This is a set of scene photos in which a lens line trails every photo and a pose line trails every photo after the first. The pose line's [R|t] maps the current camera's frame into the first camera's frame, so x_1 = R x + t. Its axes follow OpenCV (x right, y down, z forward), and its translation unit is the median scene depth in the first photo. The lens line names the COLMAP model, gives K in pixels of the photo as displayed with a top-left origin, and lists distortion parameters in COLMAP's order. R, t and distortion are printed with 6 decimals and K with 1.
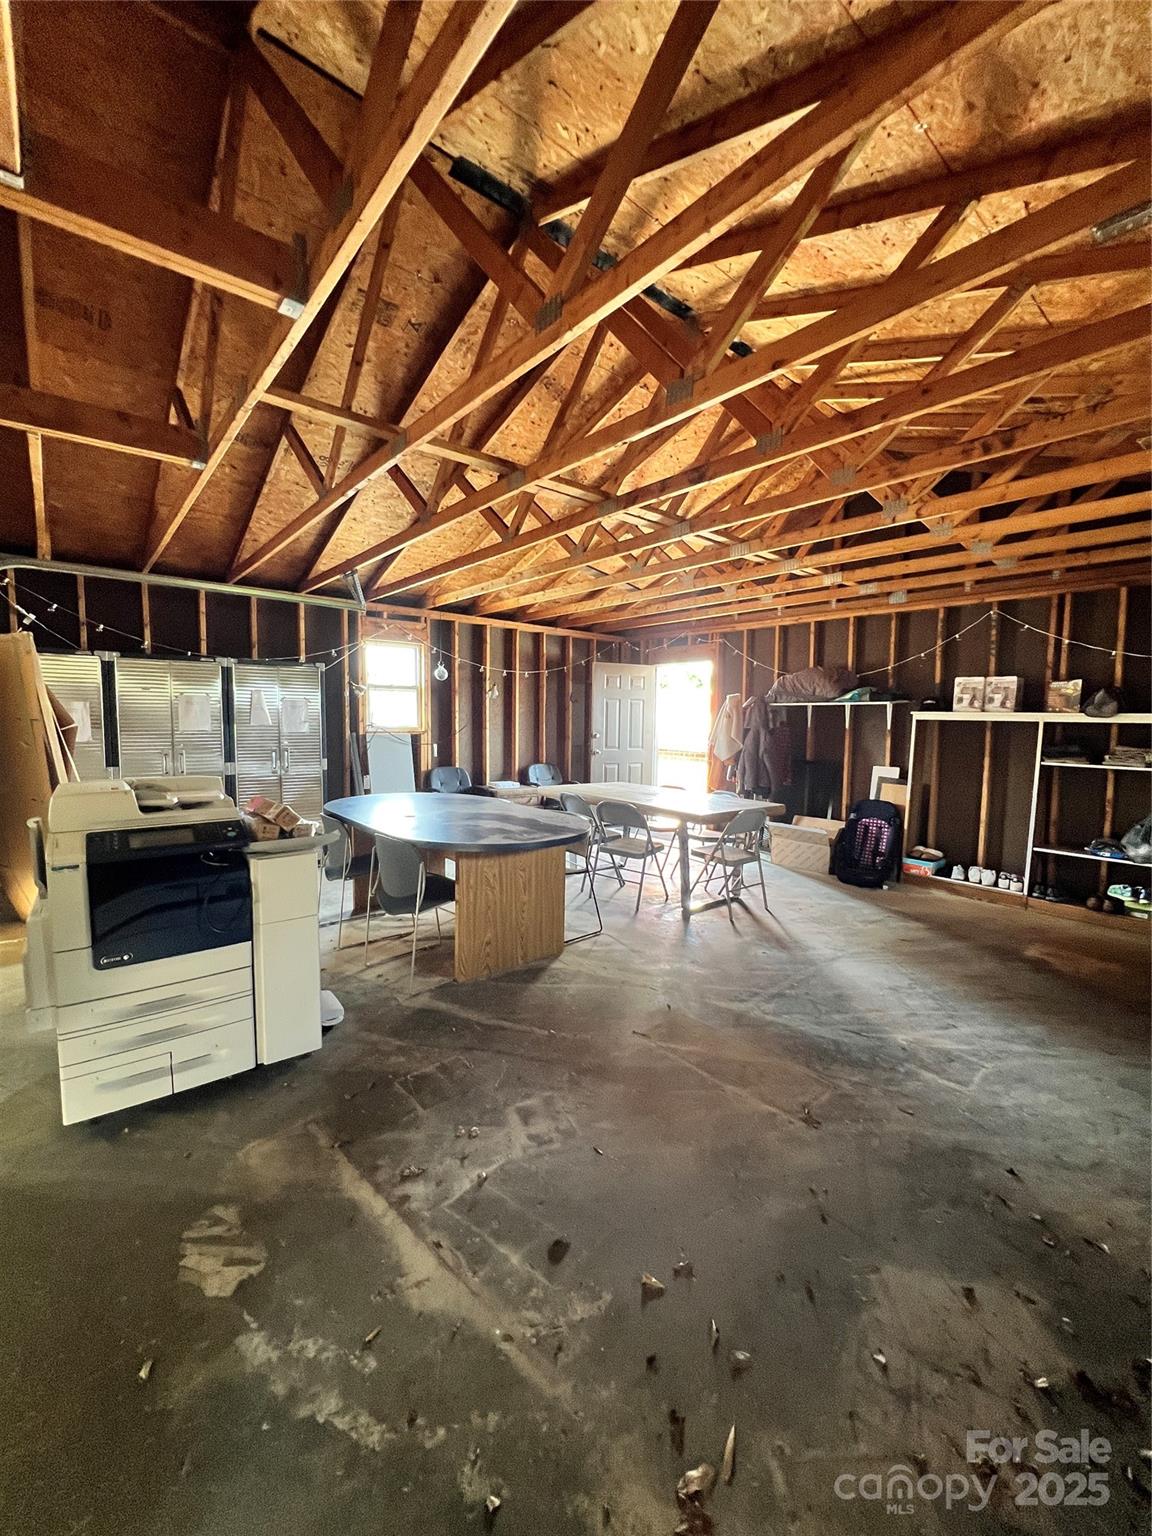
lens RADIAL K [[617.3, 0, 576.4], [0, 617.3, 768.5], [0, 0, 1]] dist [-0.003496, 0.000831]
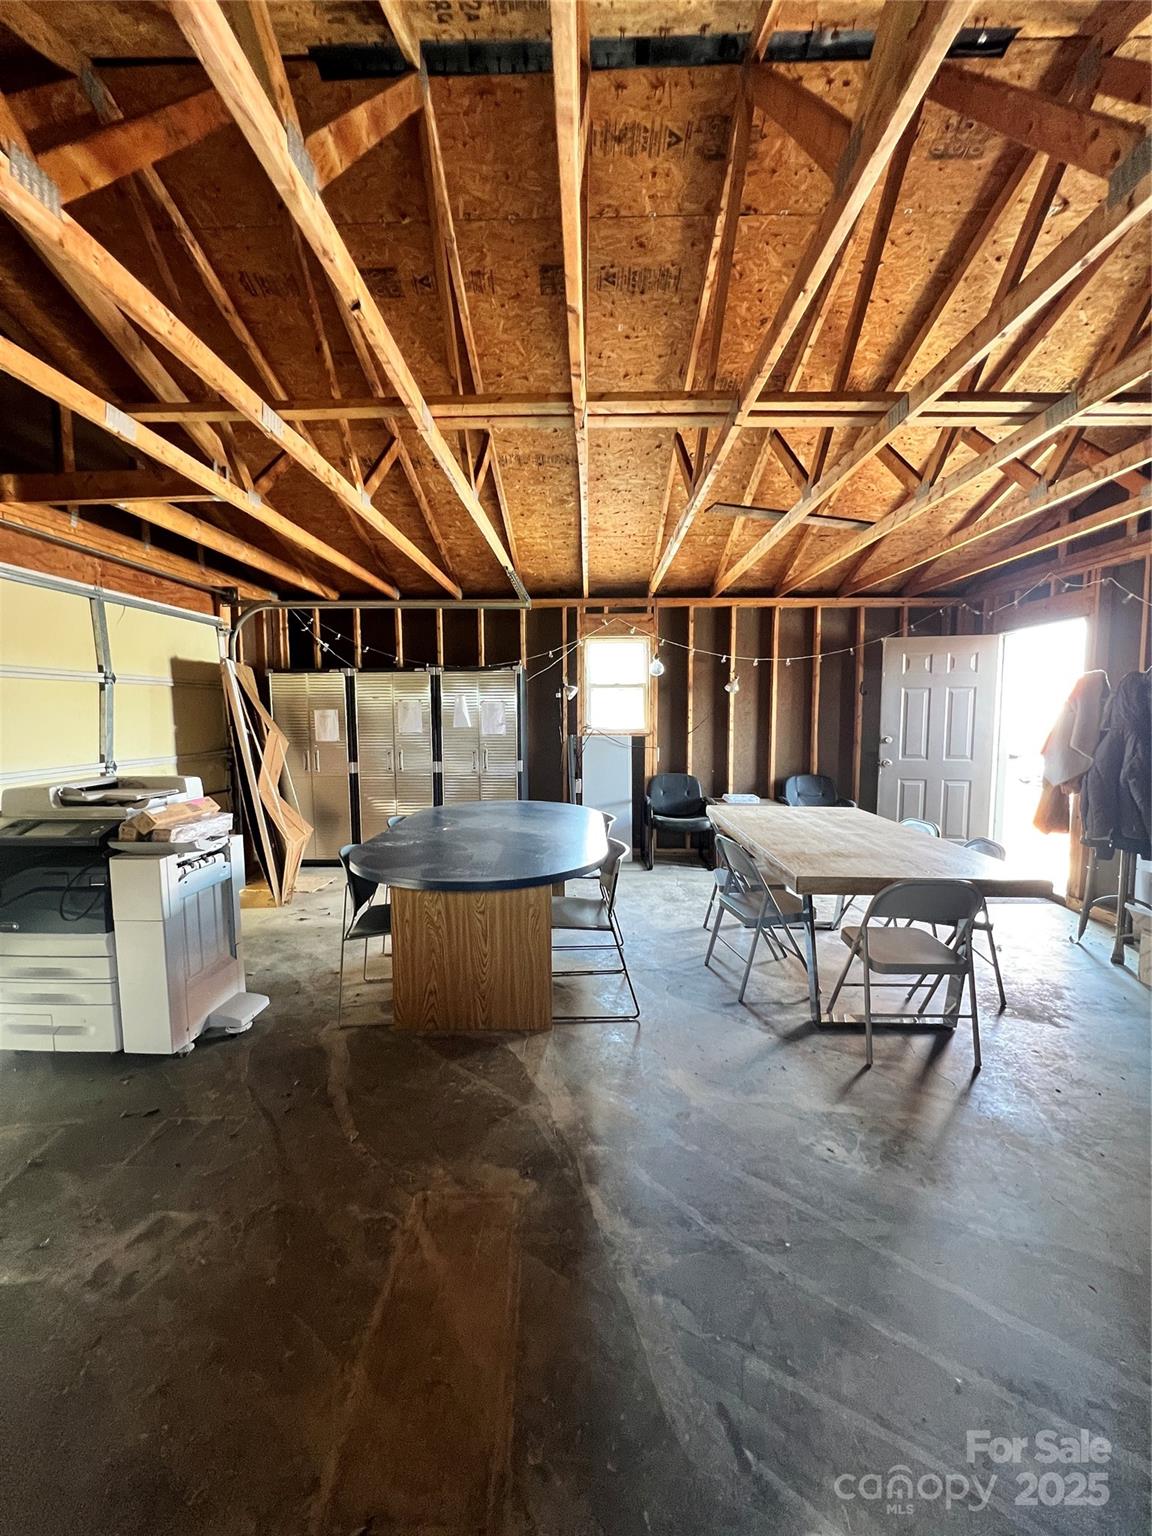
lens RADIAL K [[617.3, 0, 577.2], [0, 617.3, 767.8], [0, 0, 1]] dist [-0.003496, 0.000831]
pose [[0.755373, 0.041692, -0.653967, 0.348398], [-0.040606, 0.999034, 0.016790, -0.026700], [0.654036, 0.013872, 0.756336, 0.322923]]
